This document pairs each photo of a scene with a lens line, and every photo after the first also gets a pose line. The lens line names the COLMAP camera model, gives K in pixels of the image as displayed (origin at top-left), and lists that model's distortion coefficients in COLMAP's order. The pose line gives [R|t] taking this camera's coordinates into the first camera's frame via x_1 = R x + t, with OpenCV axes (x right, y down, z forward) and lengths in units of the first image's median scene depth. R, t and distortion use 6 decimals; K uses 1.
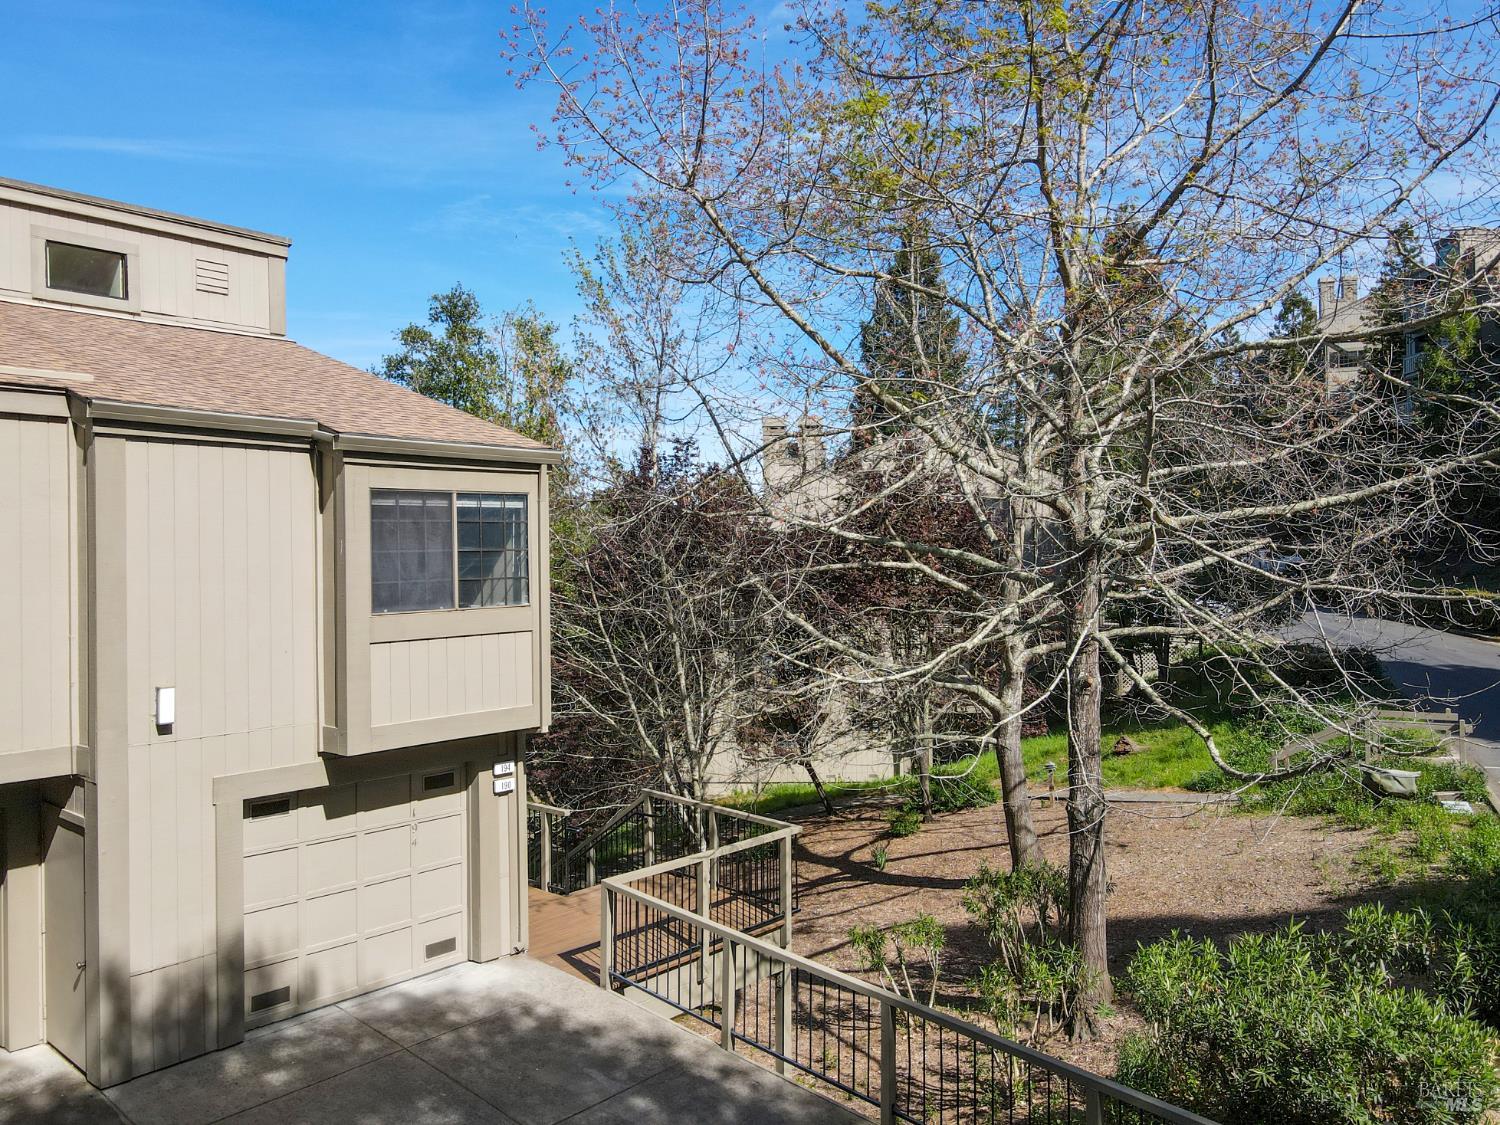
lens RADIAL K [[1133.7, 0, 723.5], [0, 1133.7, 560.1], [0, 0, 1]] dist [0.010376, 0.001554]
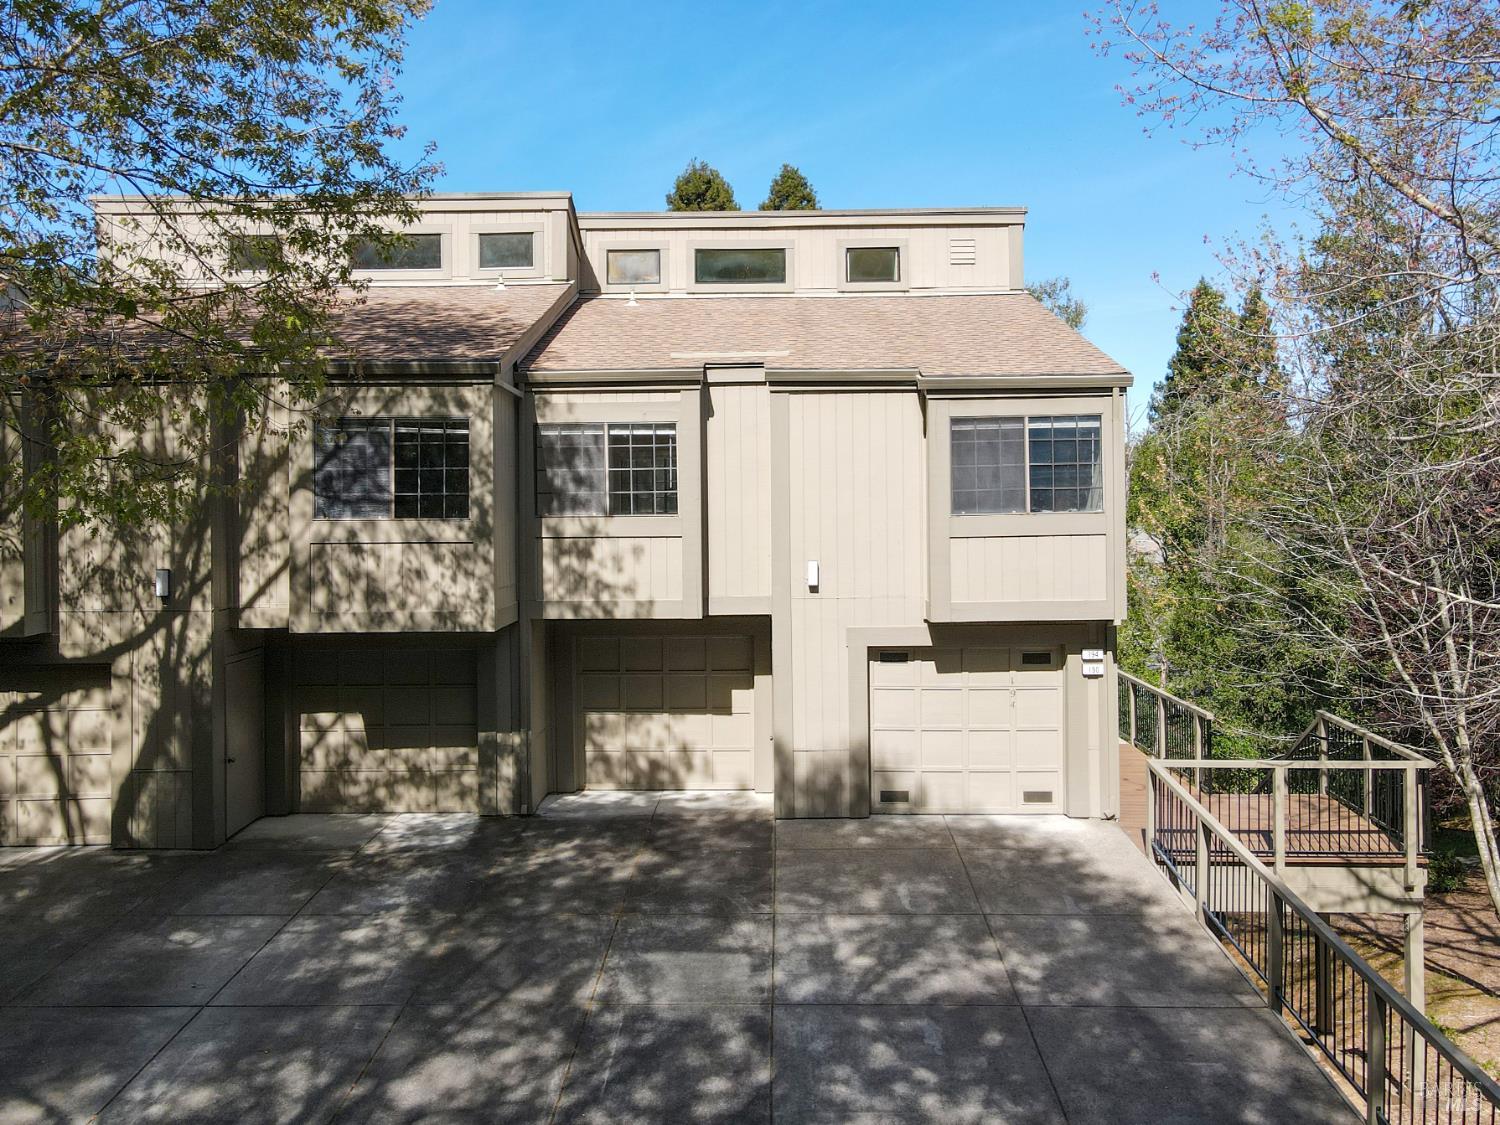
lens RADIAL K [[1198.4, 0, 721.8], [0, 1198.4, 505.1], [0, 0, 1]] dist [0.021661, 0.002227]
pose [[0.645213, 0.006035, -0.763979, 0.549564], [0.001731, 0.999955, 0.009360, 0.022861], [0.764001, -0.007362, 0.645174, -0.076566]]
